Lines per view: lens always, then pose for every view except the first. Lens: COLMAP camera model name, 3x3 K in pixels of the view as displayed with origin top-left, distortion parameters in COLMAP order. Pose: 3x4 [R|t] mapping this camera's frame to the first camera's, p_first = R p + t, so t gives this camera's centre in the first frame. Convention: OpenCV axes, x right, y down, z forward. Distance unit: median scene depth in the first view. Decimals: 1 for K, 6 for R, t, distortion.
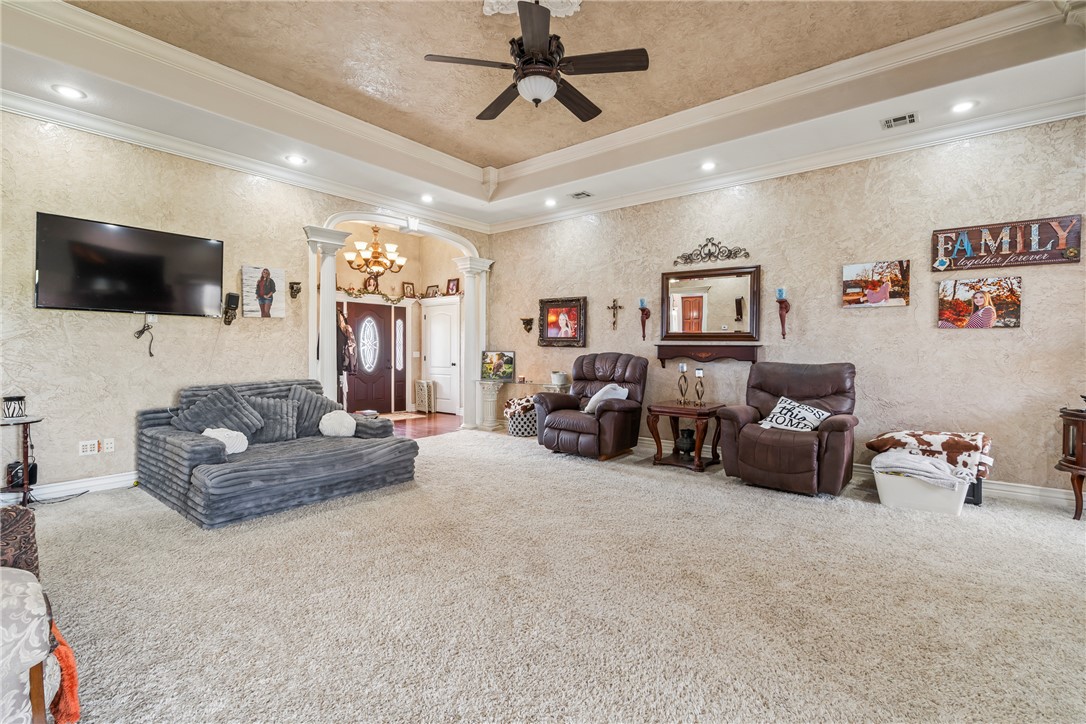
lens RADIAL K [[491.3, 0, 538.8], [0, 491.3, 348.5], [0, 0, 1]] dist [-0.003050, -0.000075]
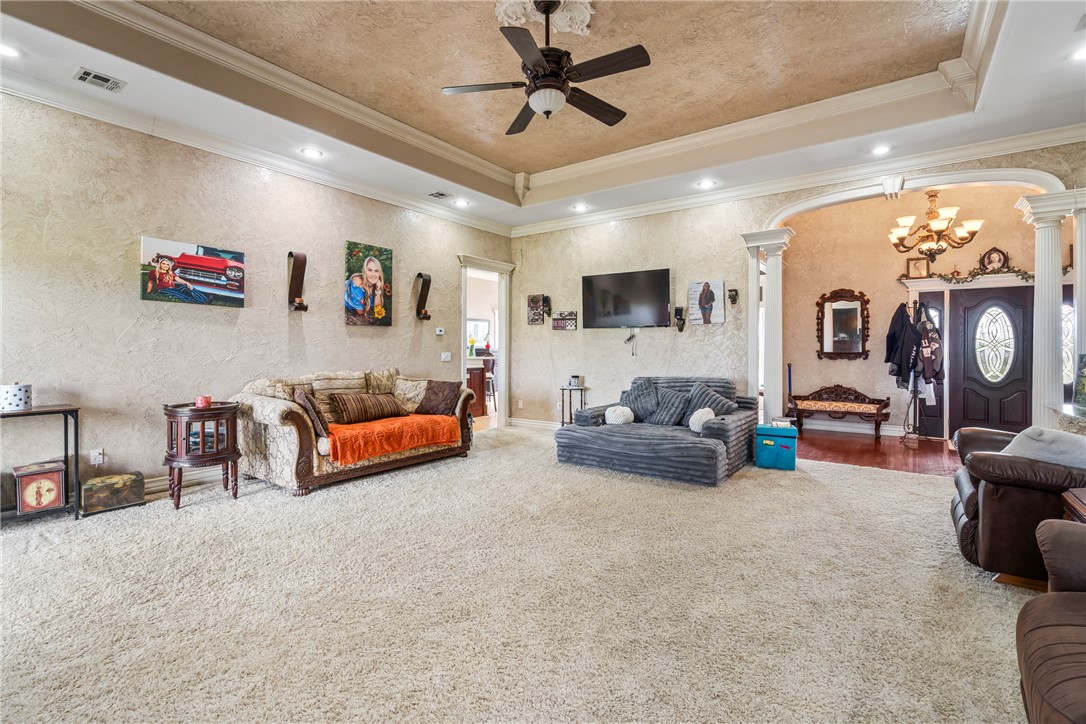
lens RADIAL K [[498.2, 0, 543.5], [0, 498.2, 352.7], [0, 0, 1]] dist [-0.002669, 0.000489]
pose [[0.056912, 0.003334, -0.998374, 0.600814], [0.000057, 0.999994, 0.003342, 0.002099], [0.998379, -0.000248, 0.056912, 0.526968]]
